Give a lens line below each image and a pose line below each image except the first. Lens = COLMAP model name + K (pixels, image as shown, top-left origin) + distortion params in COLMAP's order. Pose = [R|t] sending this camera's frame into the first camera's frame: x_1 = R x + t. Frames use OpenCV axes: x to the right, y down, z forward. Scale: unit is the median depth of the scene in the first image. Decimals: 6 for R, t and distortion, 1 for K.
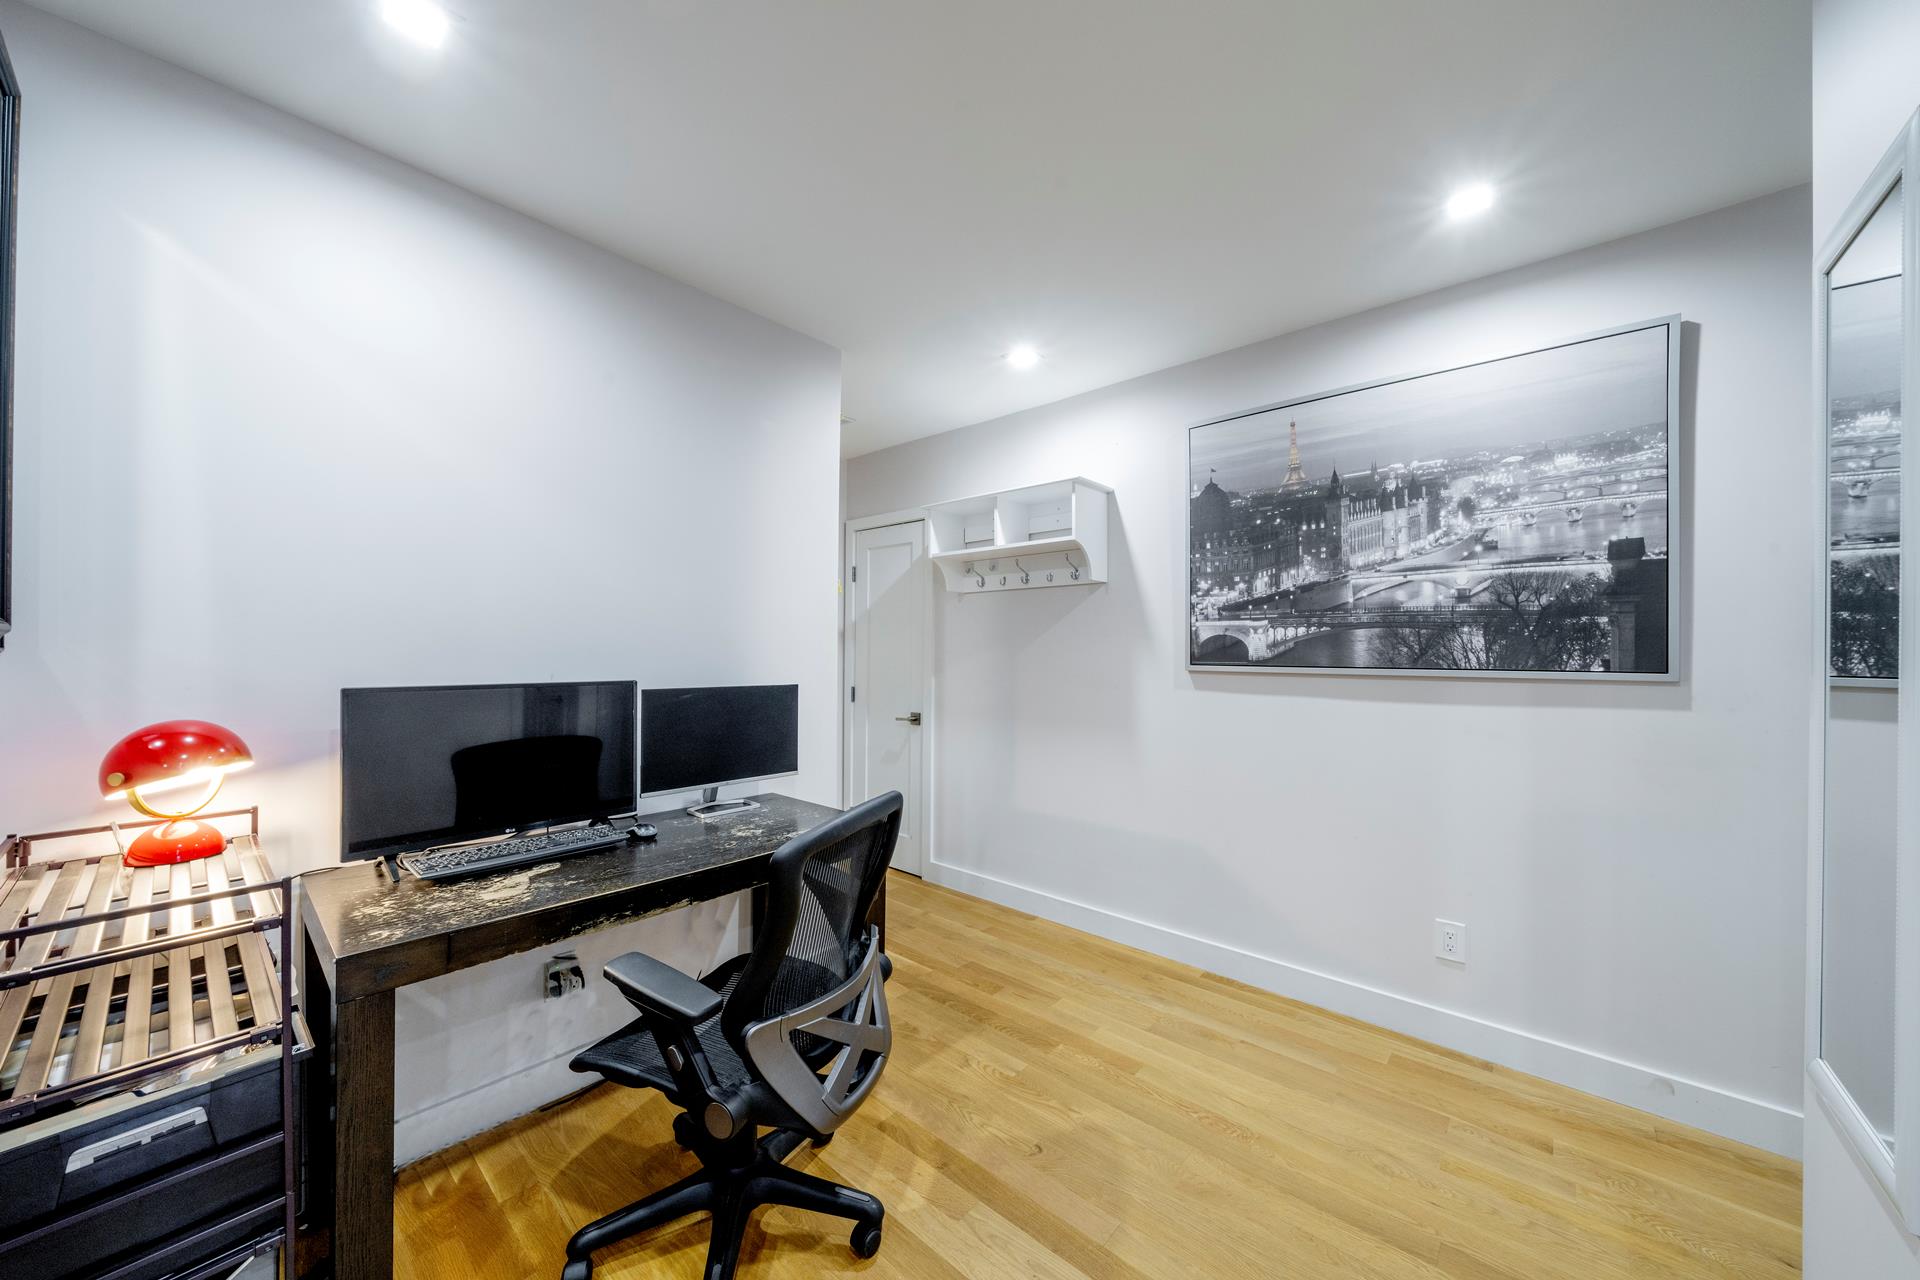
lens RADIAL K [[654.1, 0, 965.1], [0, 654.1, 650.4], [0, 0, 1]] dist [-0.004855, 0.000012]
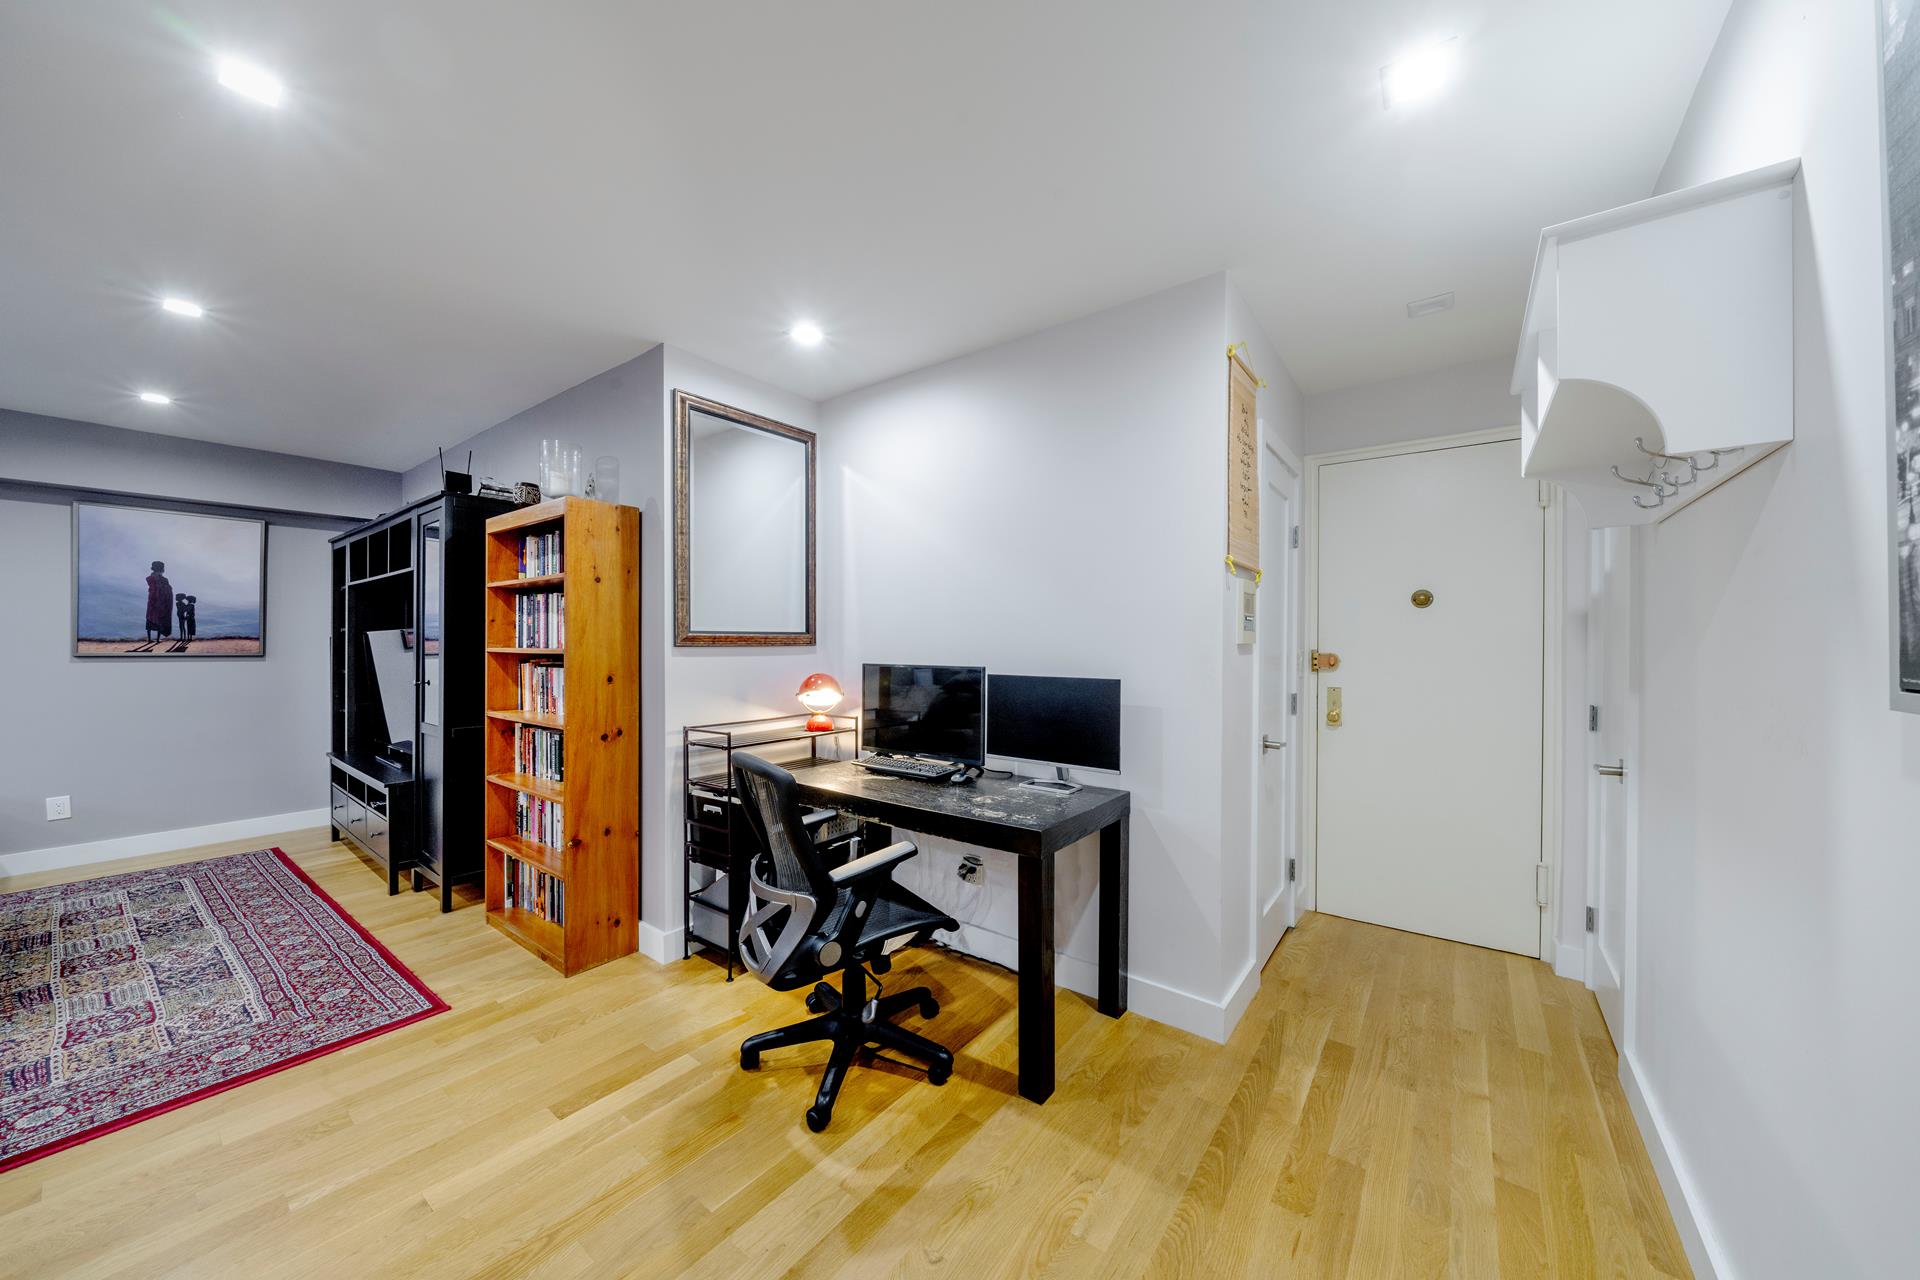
lens RADIAL K [[654.1, 0, 975.9], [0, 654.1, 646.7], [0, 0, 1]] dist [-0.004855, 0.000012]
pose [[0.100347, -0.001459, -0.994951, 0.788899], [-0.001502, 0.999998, -0.001618, 0.007915], [0.994951, 0.001657, 0.100345, 0.831016]]
